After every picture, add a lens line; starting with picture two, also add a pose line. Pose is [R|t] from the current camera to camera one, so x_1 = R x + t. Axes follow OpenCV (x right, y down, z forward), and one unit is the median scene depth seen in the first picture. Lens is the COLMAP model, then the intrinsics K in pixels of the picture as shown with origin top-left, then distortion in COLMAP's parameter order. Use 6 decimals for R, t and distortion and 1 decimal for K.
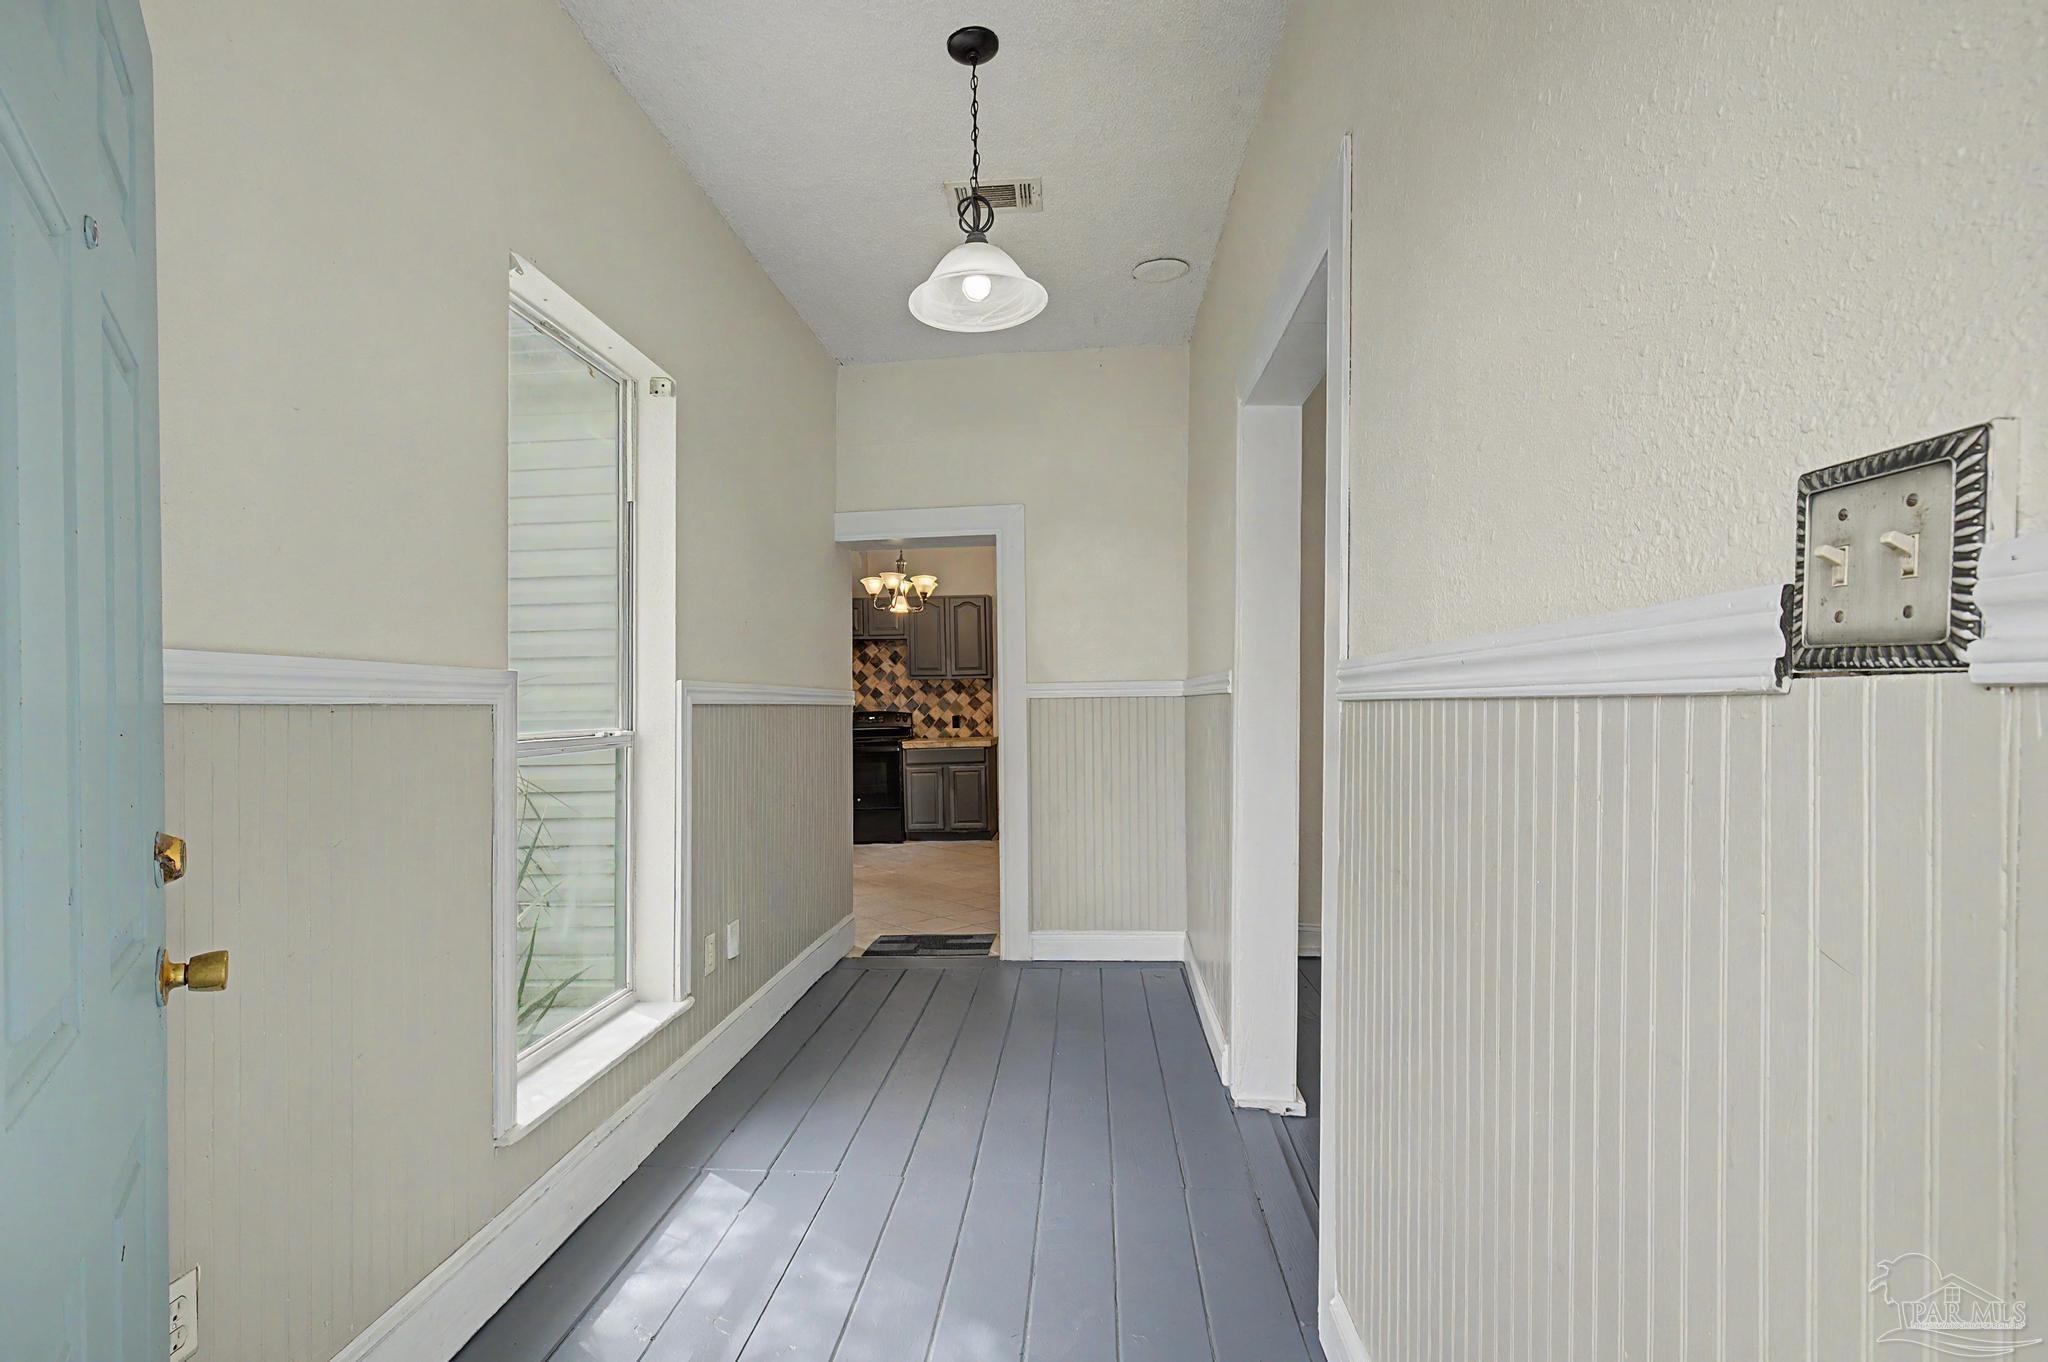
lens RADIAL K [[924.3, 0, 1015.3], [0, 924.3, 702.6], [0, 0, 1]] dist [0.000963, -0.000071]
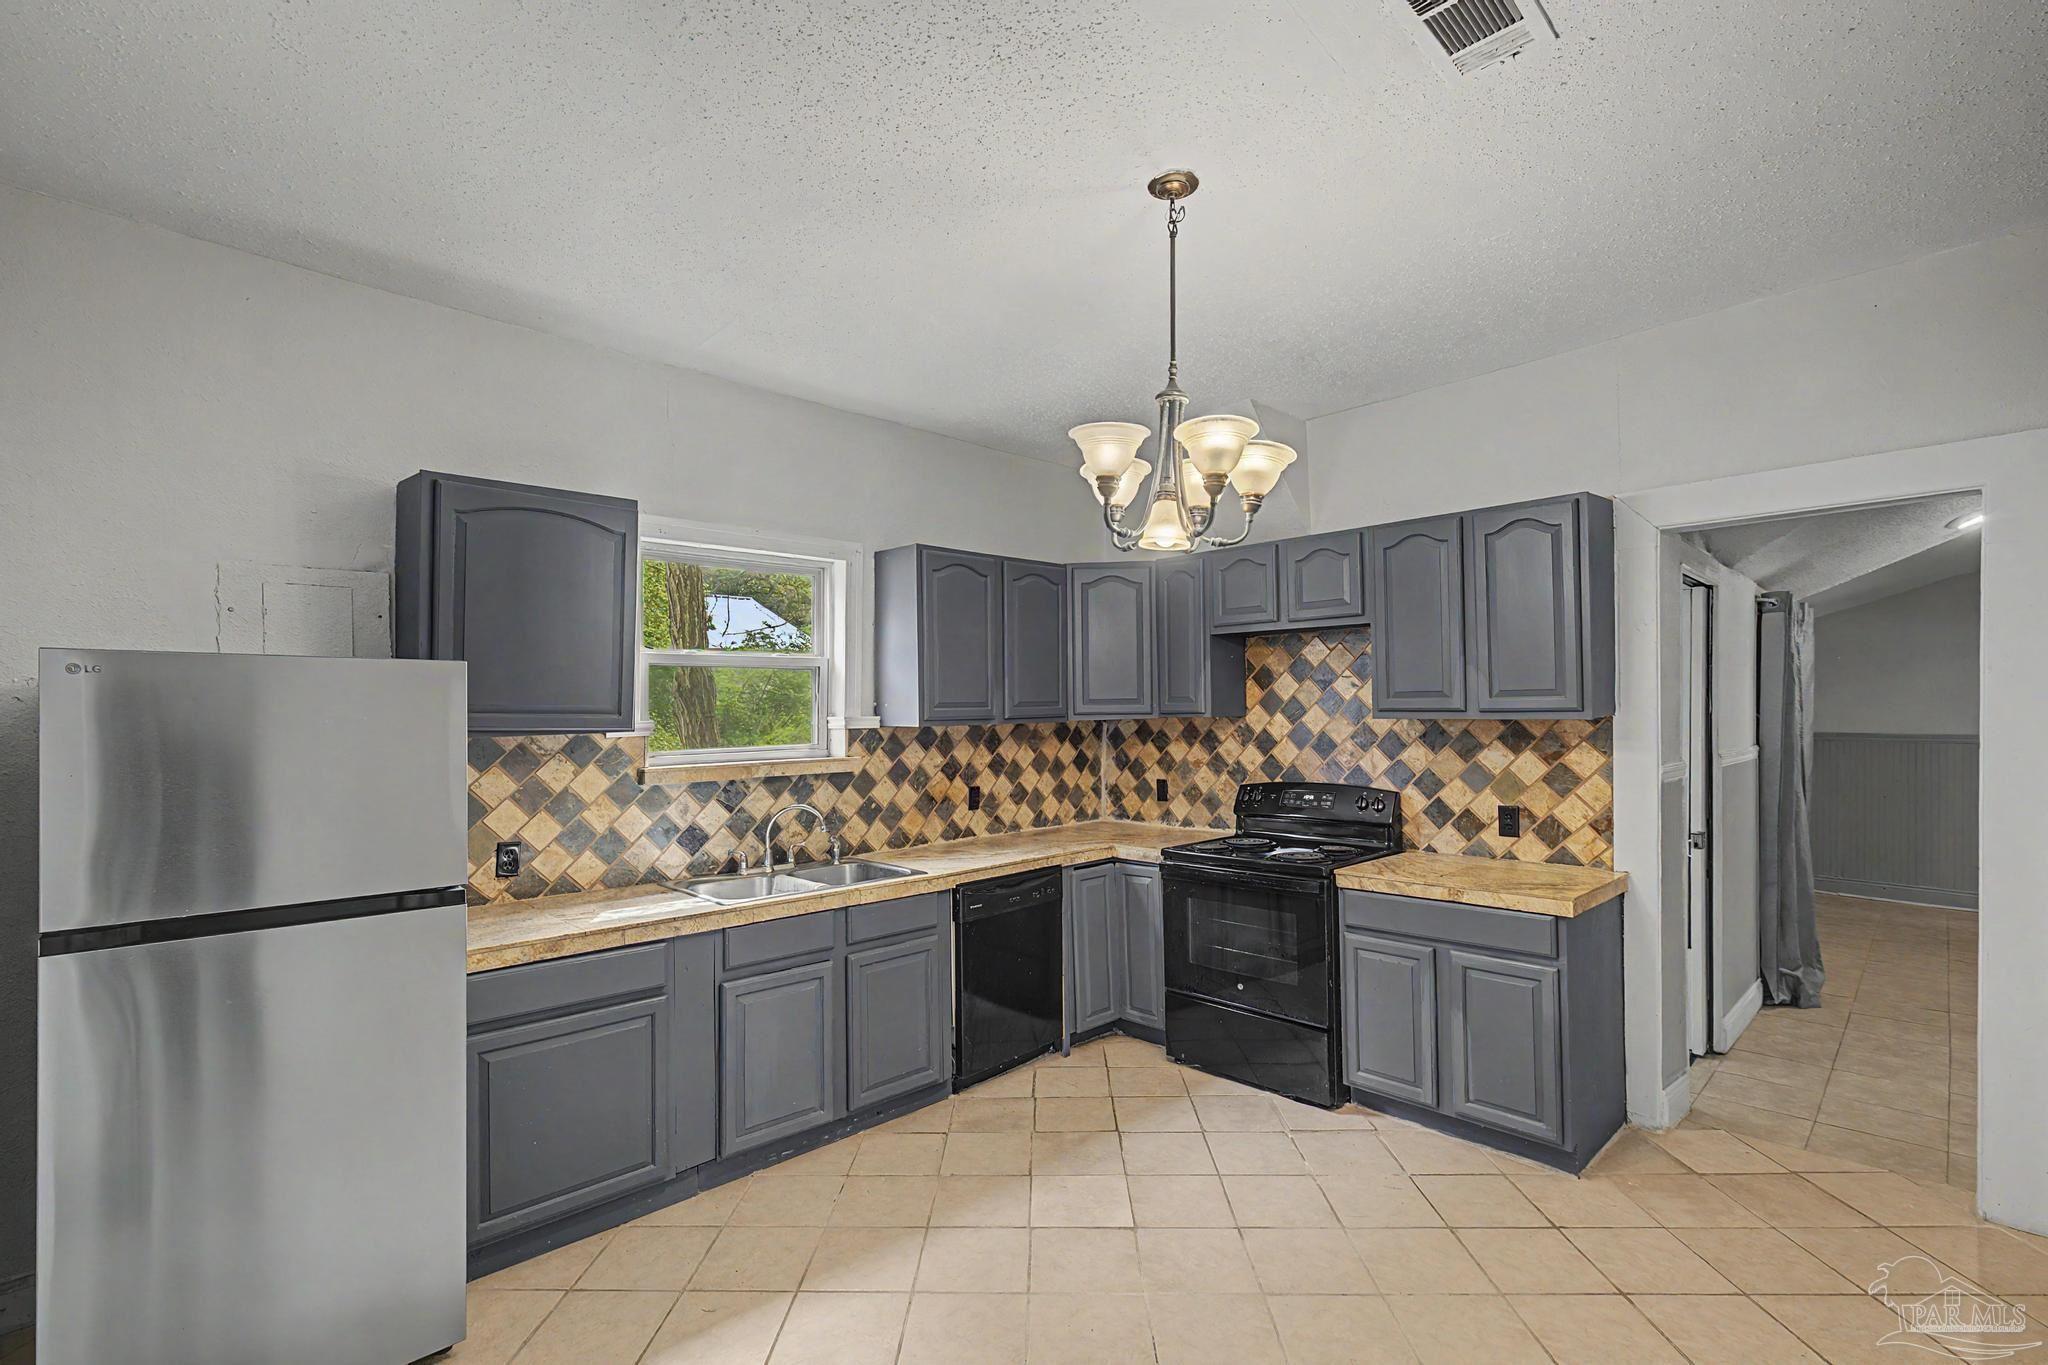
lens RADIAL K [[924.3, 0, 1015.3], [0, 924.3, 704.1], [0, 0, 1]] dist [0.000963, -0.000071]
pose [[0.745204, 0.005564, -0.666813, 0.045470], [-0.000565, 0.999970, 0.007714, -0.033900], [0.666836, -0.005372, 0.745185, 0.551554]]
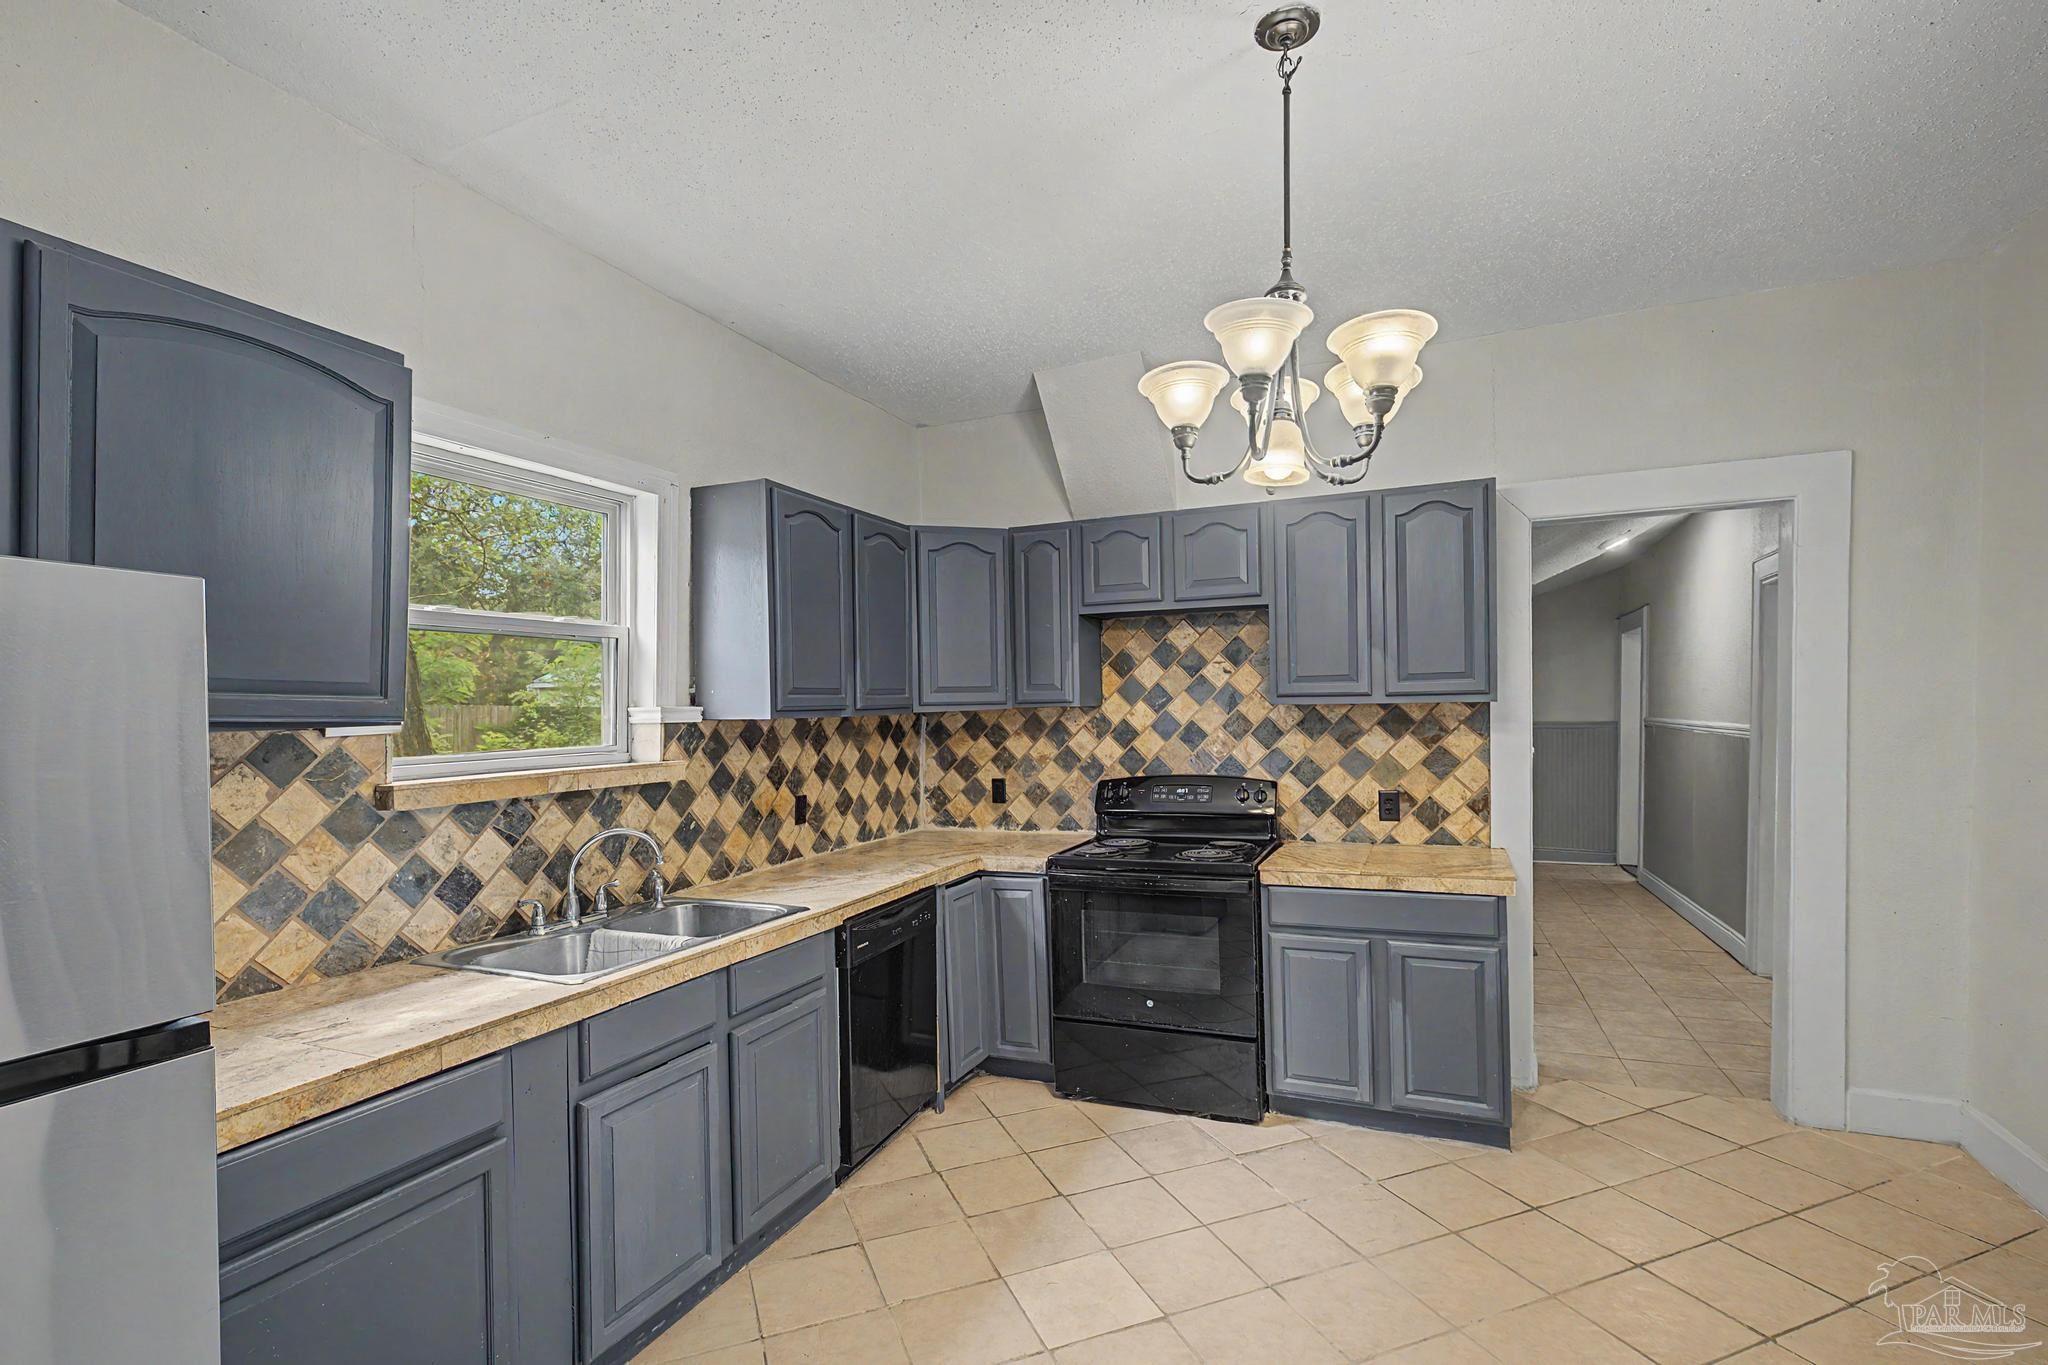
lens RADIAL K [[950.4, 0, 1021.2], [0, 950.4, 720.7], [0, 0, 1]] dist [0.001045, 0.000133]
pose [[0.946400, 0.004305, -0.322968, -0.082141], [0.002610, 0.999777, 0.020975, -0.026158], [0.322987, -0.020694, 0.946177, 0.550236]]
